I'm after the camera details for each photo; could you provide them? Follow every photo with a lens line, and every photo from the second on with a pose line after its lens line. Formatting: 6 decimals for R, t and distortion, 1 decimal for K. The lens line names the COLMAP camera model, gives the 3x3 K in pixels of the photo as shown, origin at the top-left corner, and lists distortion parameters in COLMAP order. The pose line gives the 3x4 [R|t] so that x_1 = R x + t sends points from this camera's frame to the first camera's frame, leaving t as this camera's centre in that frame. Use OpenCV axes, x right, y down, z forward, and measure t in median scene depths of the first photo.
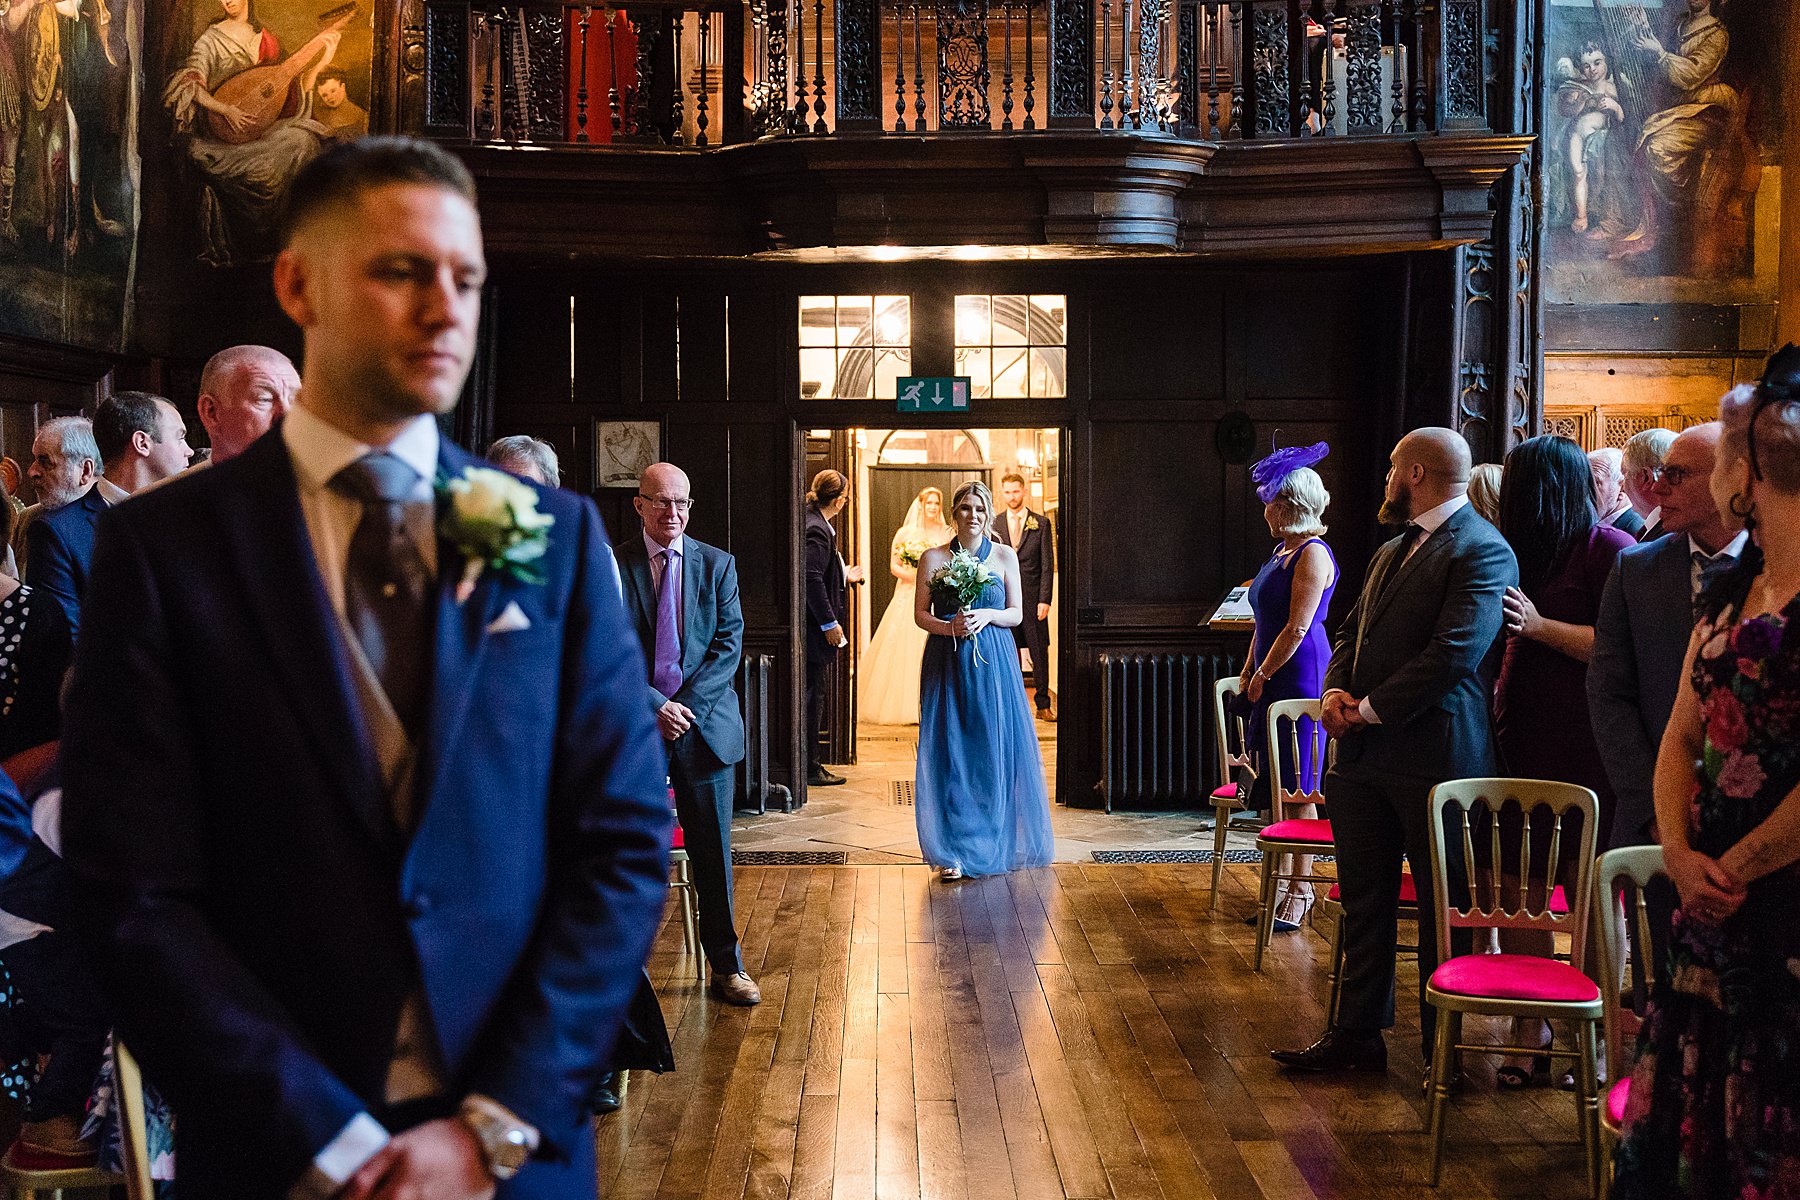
lens RADIAL K [[1916.3, 0, 870.1], [0, 1916.3, 595.7], [0, 0, 1]] dist [-0.004755, -0.005547]
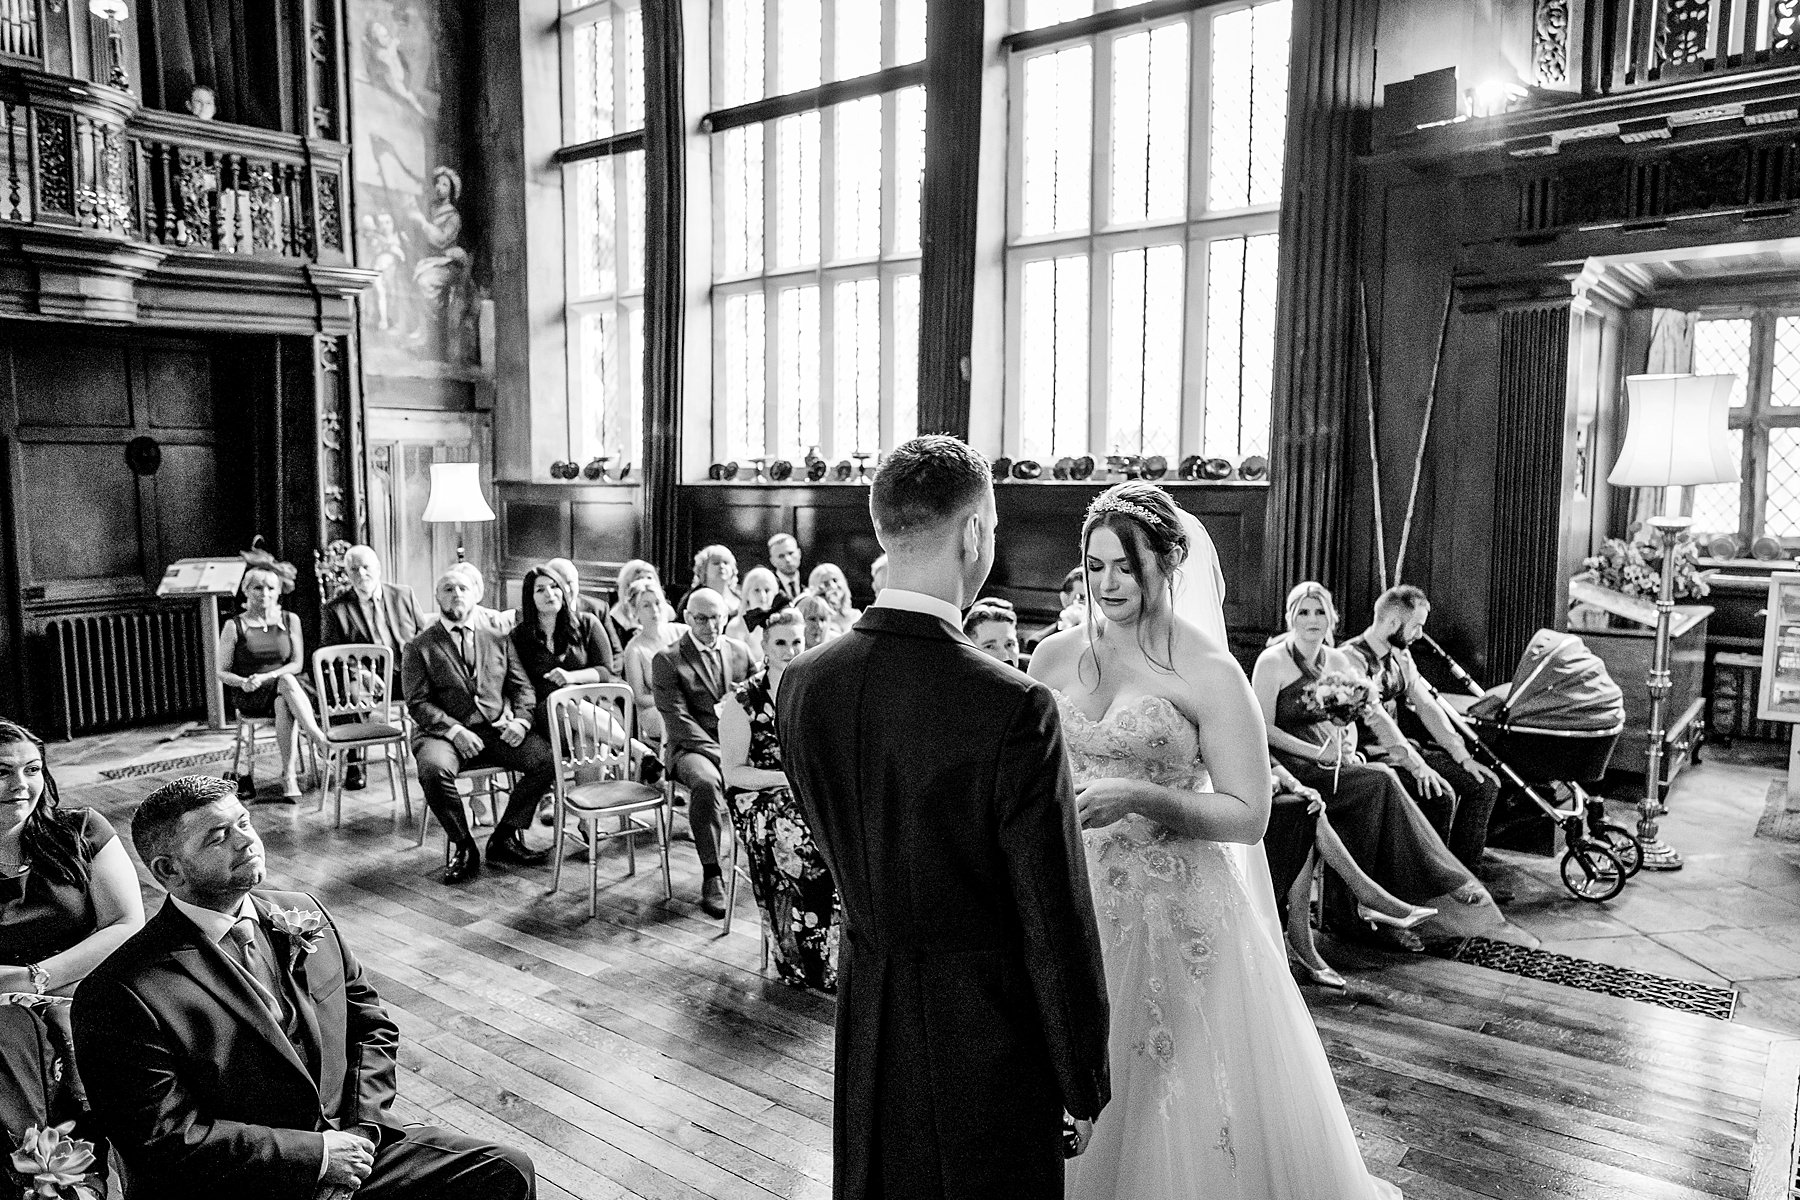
lens RADIAL K [[1234.1, 0, 892.4], [0, 1234.1, 604.4], [0, 0, 1]] dist [-0.001273, 0.002248]
pose [[0.611903, -0.086648, 0.786172, -0.211339], [0.032886, 0.995909, 0.084168, -0.037641], [-0.790249, -0.025648, 0.612249, 0.034946]]
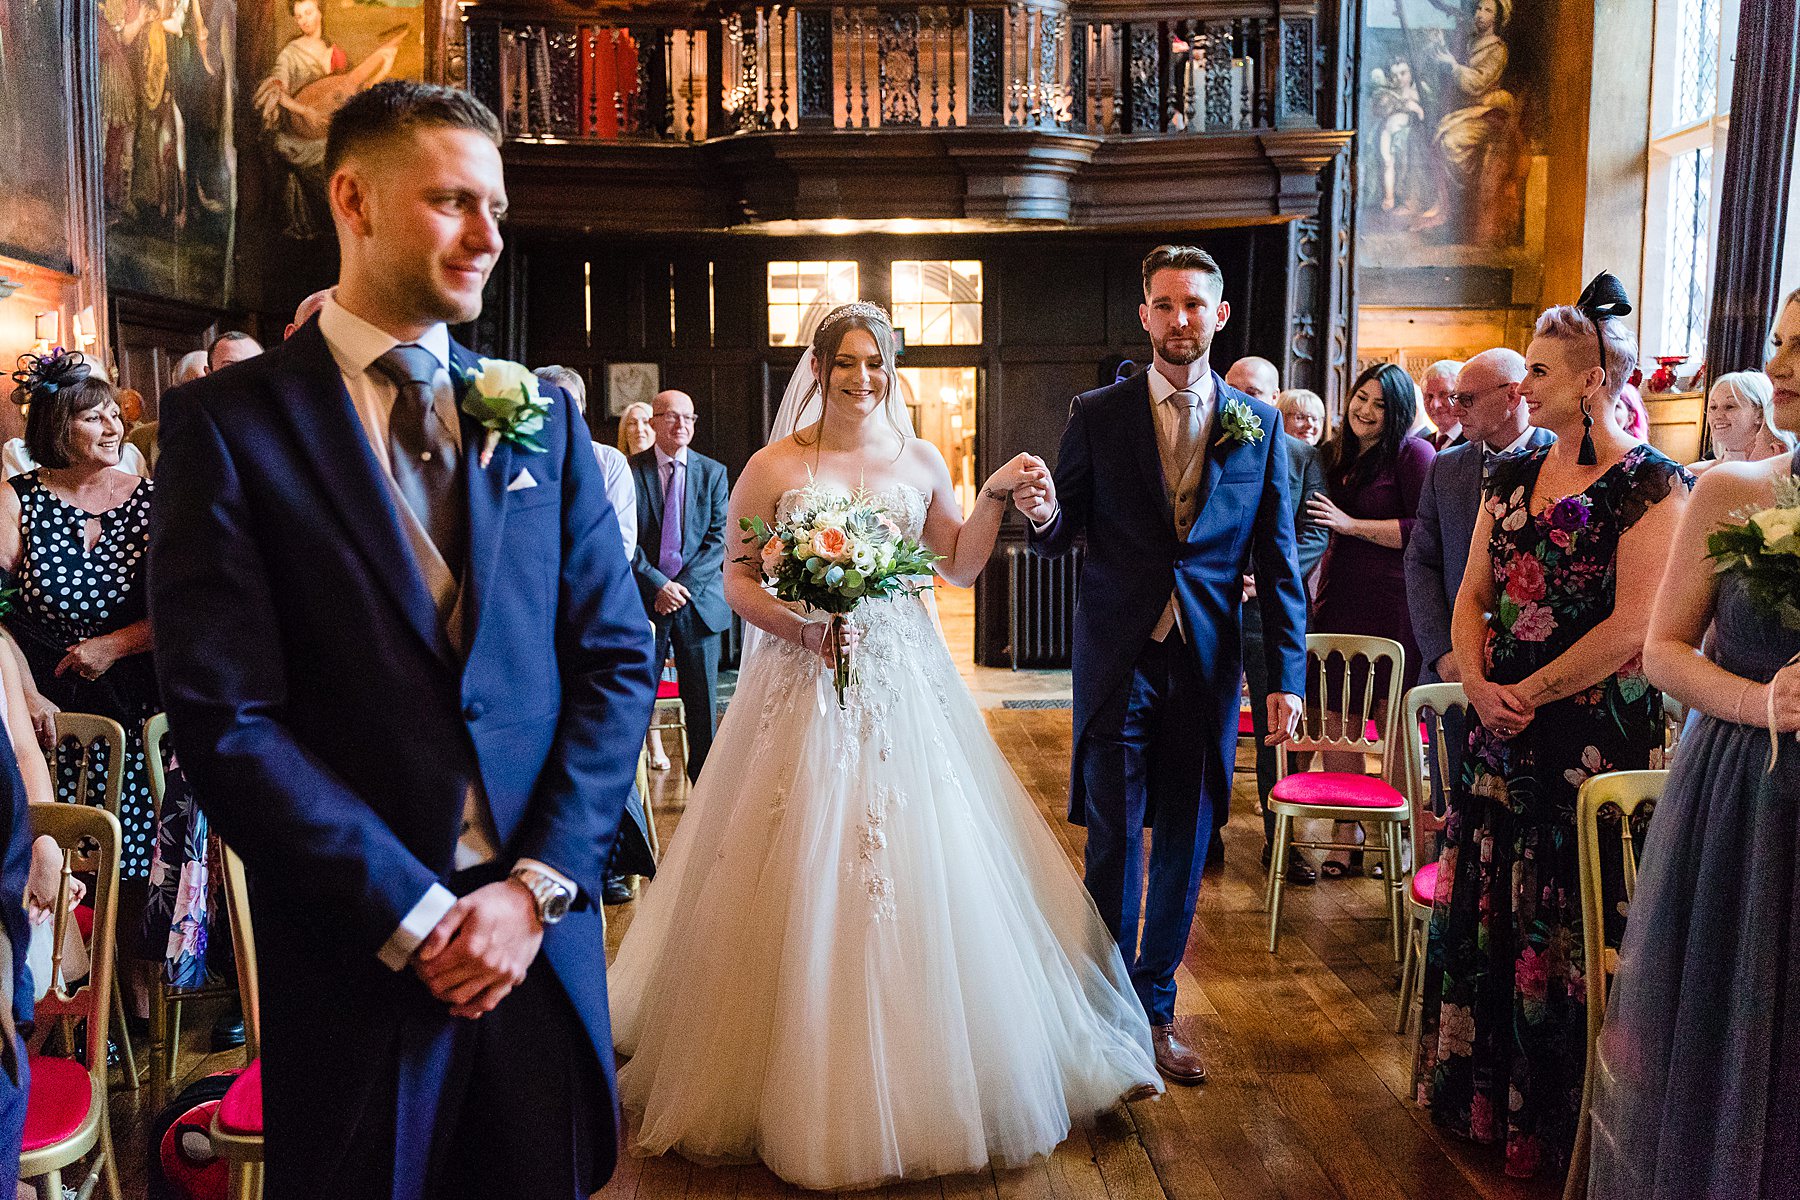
lens RADIAL K [[1497.3, 0, 857.3], [0, 1497.3, 578.4], [0, 0, 1]] dist [0.004438, -0.001197]
pose [[0.999782, -0.005748, 0.020051, 0.000048], [0.004800, 0.998883, 0.047011, 0.005009], [-0.020299, -0.046904, 0.998693, 0.010207]]
